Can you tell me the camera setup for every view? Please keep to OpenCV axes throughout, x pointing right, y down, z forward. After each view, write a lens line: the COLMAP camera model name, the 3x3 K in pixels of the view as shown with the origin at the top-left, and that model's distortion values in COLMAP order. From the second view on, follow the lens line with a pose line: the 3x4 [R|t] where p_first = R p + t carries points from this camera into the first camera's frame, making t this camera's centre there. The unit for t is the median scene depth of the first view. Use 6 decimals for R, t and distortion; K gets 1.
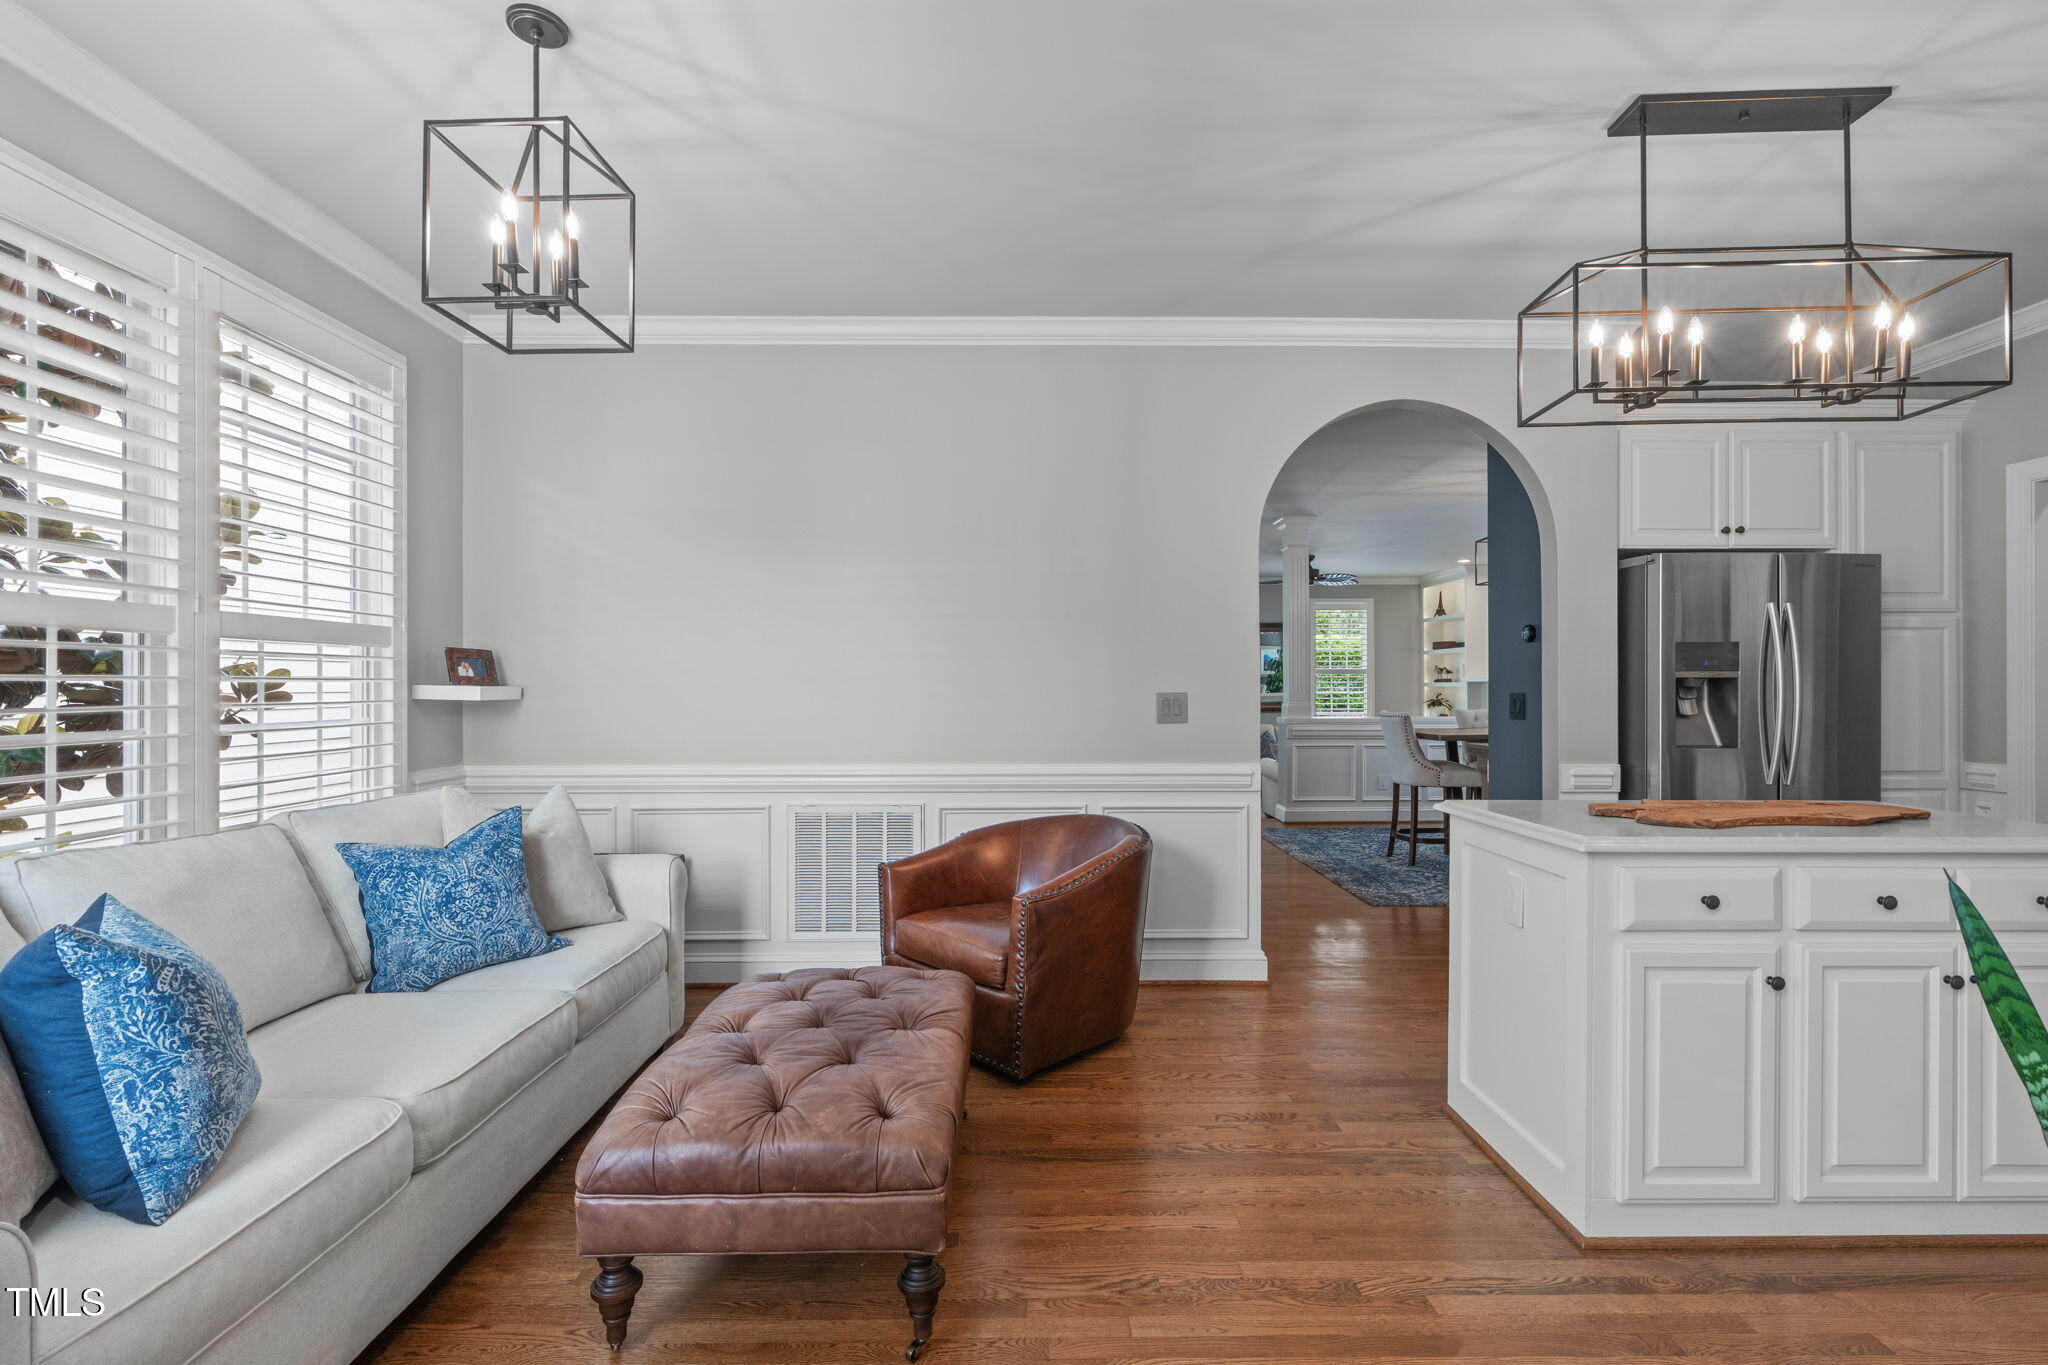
lens RADIAL K [[923.8, 0, 1028.7], [0, 923.8, 683.2], [0, 0, 1]] dist [-0.003363, -0.000092]
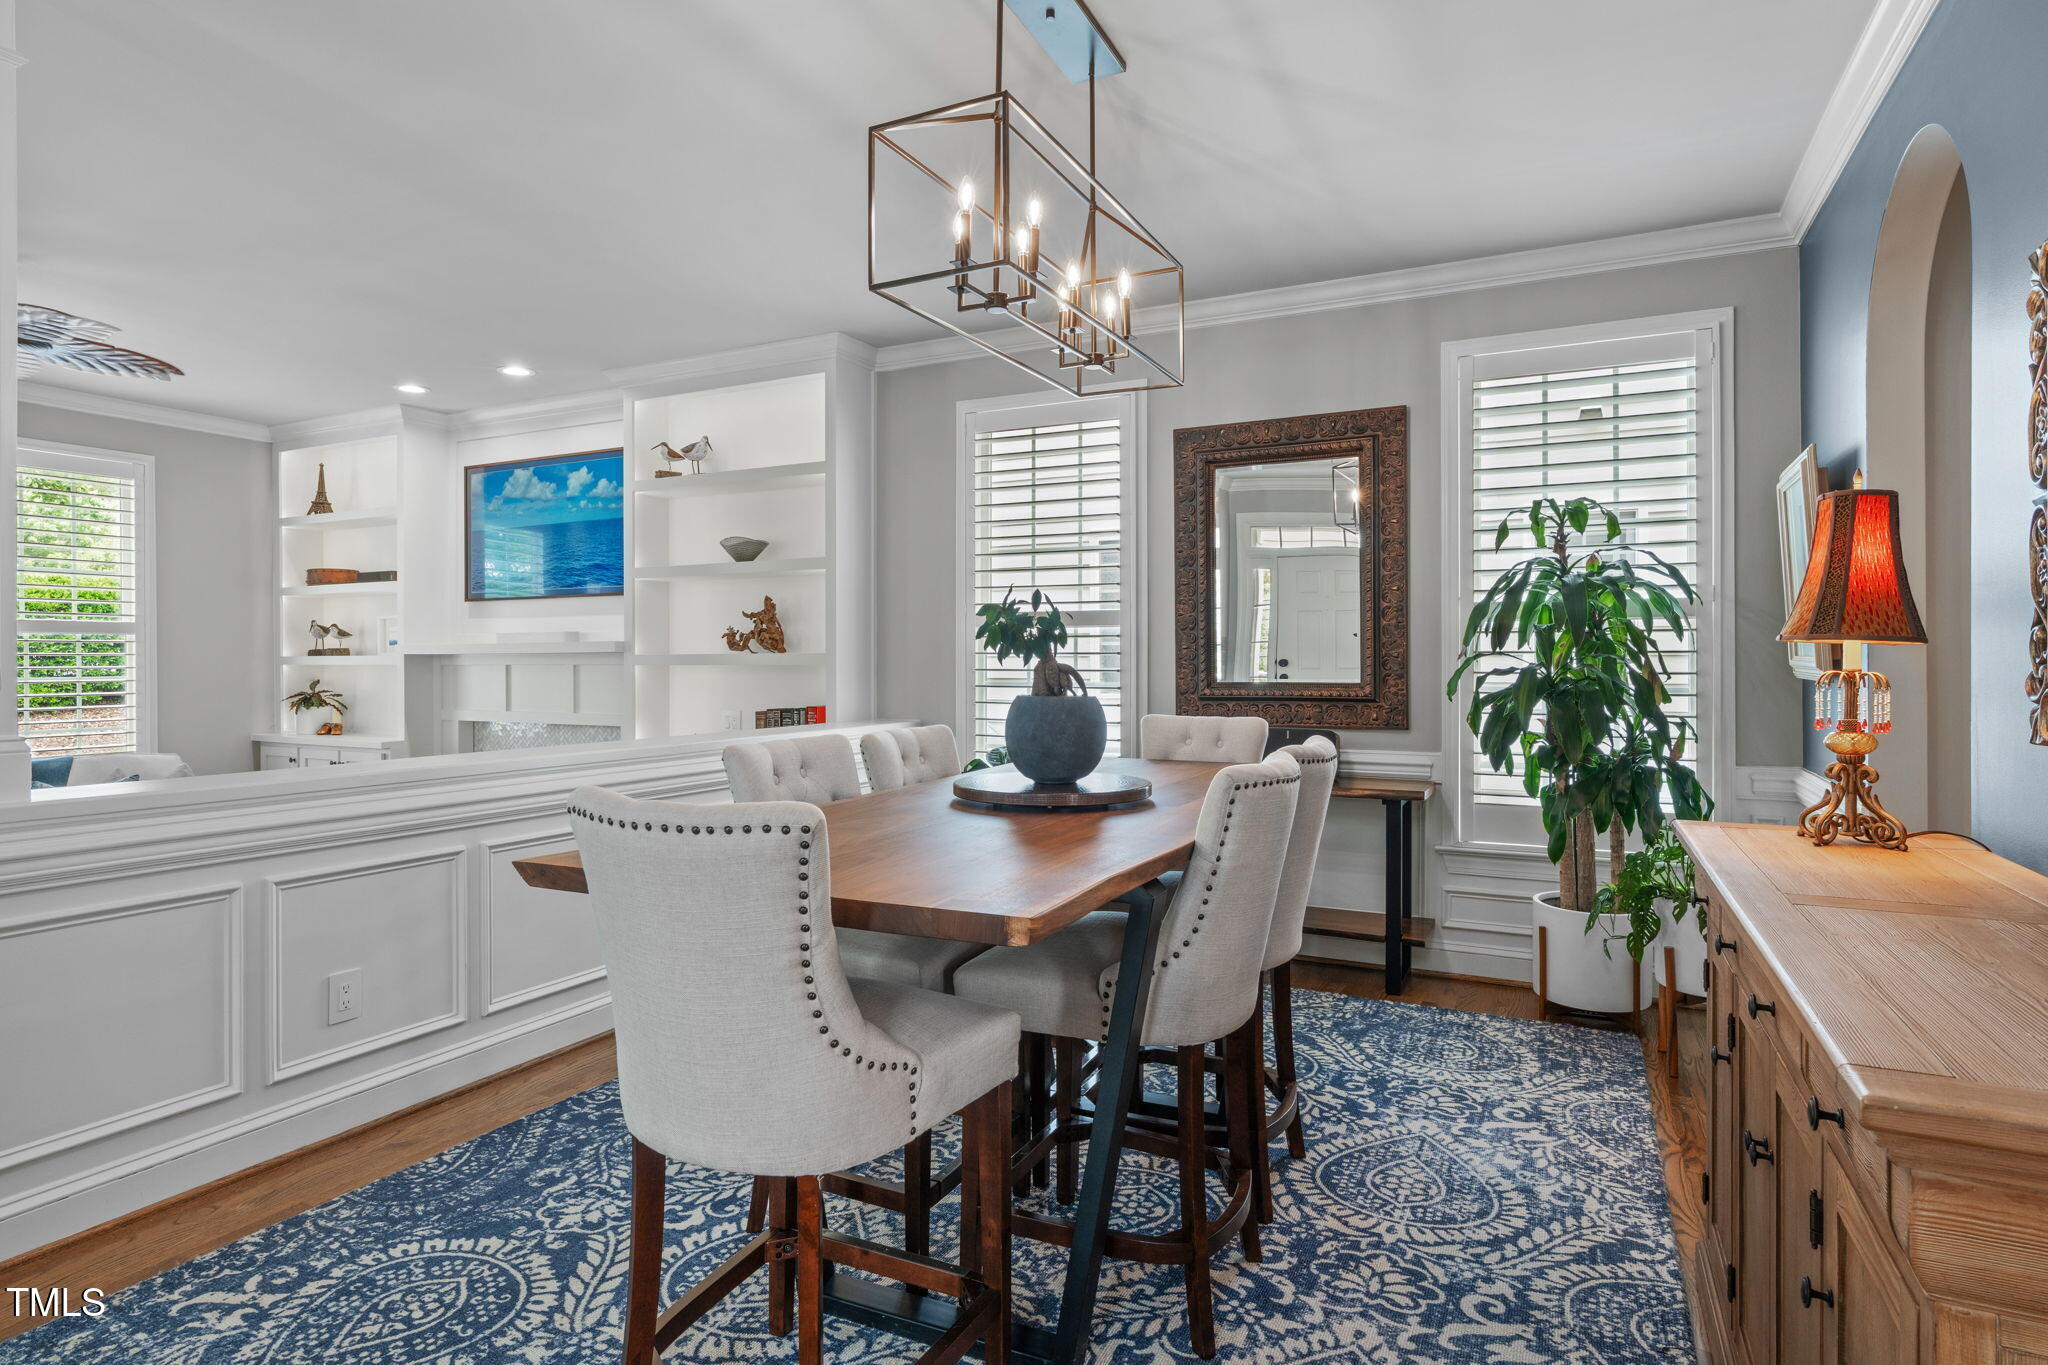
lens RADIAL K [[1116.4, 0, 1013.5], [0, 1116.4, 650.7], [0, 0, 1]] dist [-0.000804, 0.000541]
pose [[0.473021, 0.010786, 0.880985, 0.370632], [-0.002651, 0.999938, -0.010819, 0.005213], [-0.881047, 0.002783, 0.473020, 1.388734]]
